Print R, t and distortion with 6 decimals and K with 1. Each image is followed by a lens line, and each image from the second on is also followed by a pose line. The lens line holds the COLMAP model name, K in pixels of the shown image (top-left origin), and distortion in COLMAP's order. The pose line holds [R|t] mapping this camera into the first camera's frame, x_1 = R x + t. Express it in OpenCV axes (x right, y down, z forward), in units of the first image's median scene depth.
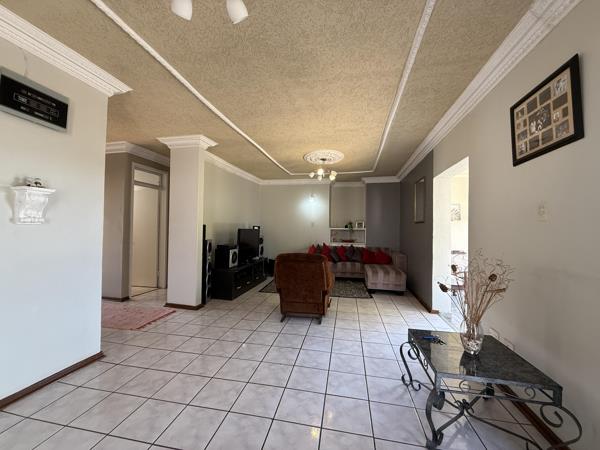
lens RADIAL K [[238.8, 0, 301.9], [0, 238.8, 220.3], [0, 0, 1]] dist [0.003968, 0.001032]
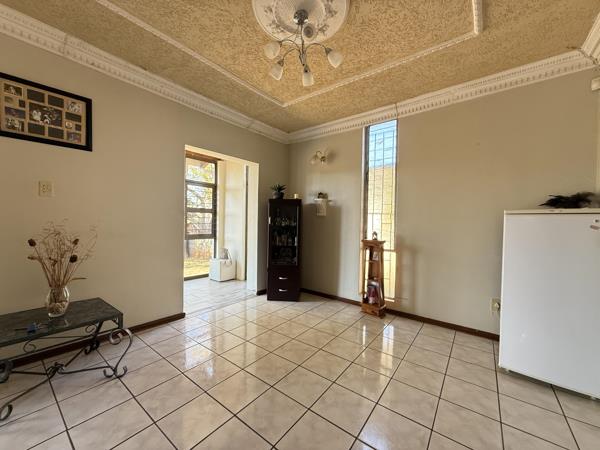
lens RADIAL K [[238.8, 0, 296.2], [0, 238.8, 224.2], [0, 0, 1]] dist [0.003968, 0.001032]
pose [[-0.886397, -0.037001, 0.461446, -0.204627], [-0.048407, 0.998744, -0.012902, 0.027131], [-0.460389, -0.033773, -0.887075, 0.411439]]
